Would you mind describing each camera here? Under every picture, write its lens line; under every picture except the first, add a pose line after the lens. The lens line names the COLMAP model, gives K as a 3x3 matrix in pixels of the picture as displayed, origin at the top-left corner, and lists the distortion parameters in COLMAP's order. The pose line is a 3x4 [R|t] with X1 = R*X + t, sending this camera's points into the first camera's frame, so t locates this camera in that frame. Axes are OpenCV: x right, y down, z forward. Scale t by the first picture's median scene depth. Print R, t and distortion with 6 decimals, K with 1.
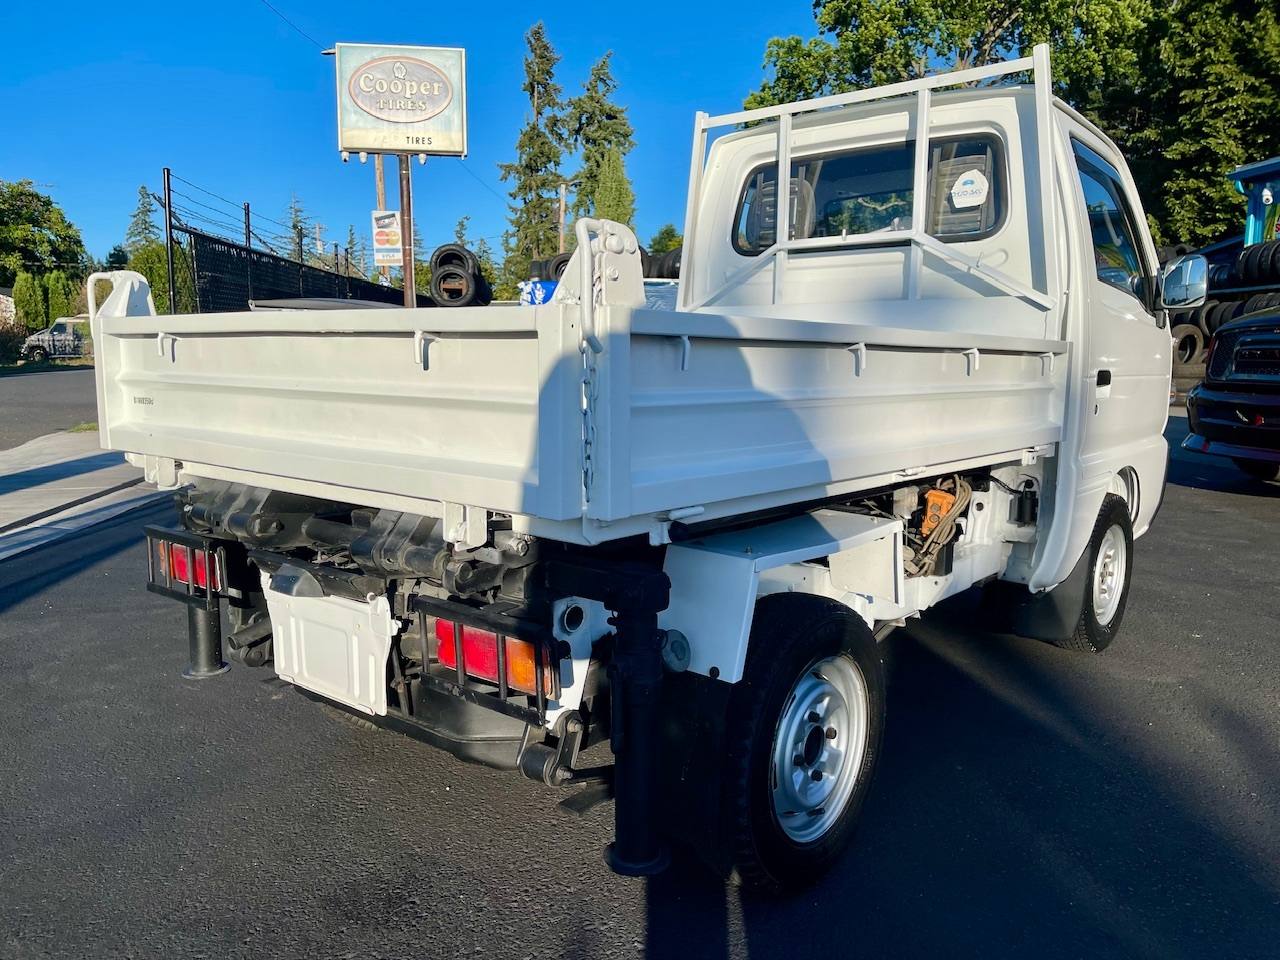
lens RADIAL K [[974.4, 0, 650.1], [0, 974.4, 495.5], [0, 0, 1]] dist [0.075575, -0.100788]
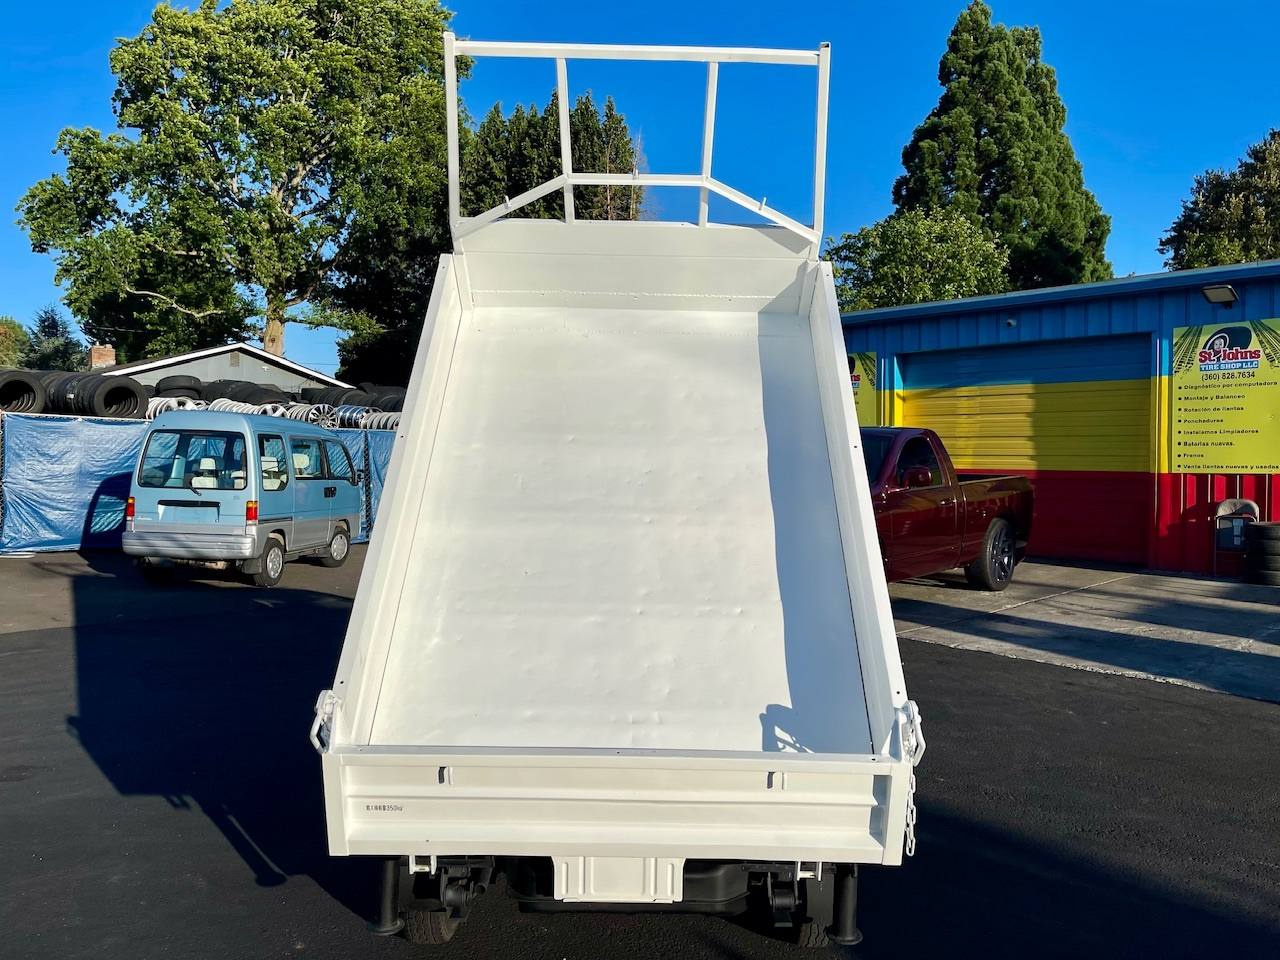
lens RADIAL K [[974.4, 0, 652.2], [0, 974.4, 493.6], [0, 0, 1]] dist [0.075575, -0.100788]
pose [[0.769320, -0.013951, 0.638712, -0.723358], [0.079981, 0.993999, -0.074626, -0.174321], [-0.633838, 0.108496, 0.765819, -0.147088]]
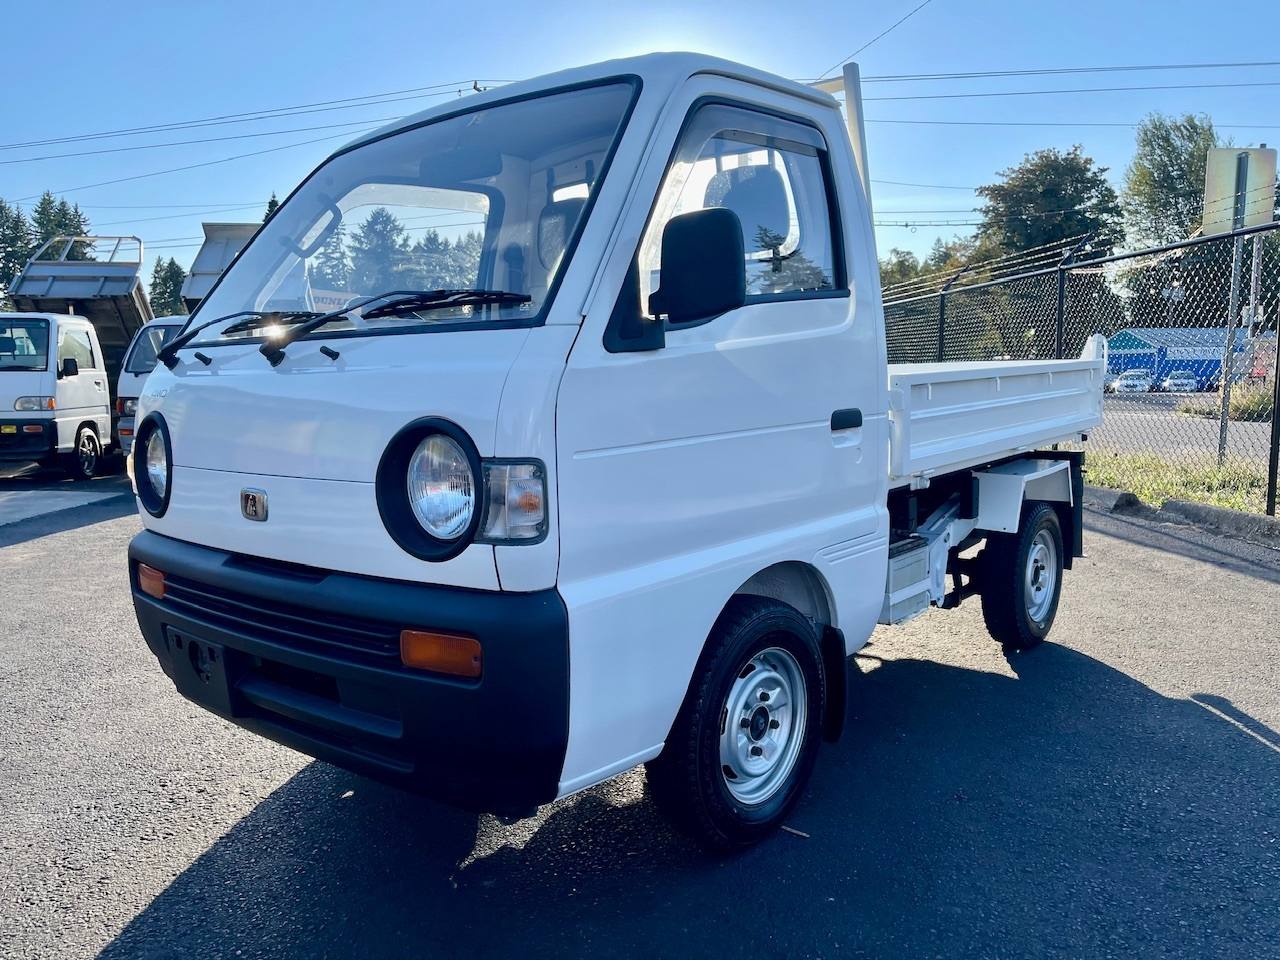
lens RADIAL K [[974.4, 0, 646.7], [0, 974.4, 485.7], [0, 0, 1]] dist [0.075575, -0.100788]
pose [[-0.999889, 0.014923, -0.000071, 0.232961], [0.014400, 0.966089, 0.257809, -0.307634], [0.003916, 0.257780, -0.966196, 1.992106]]
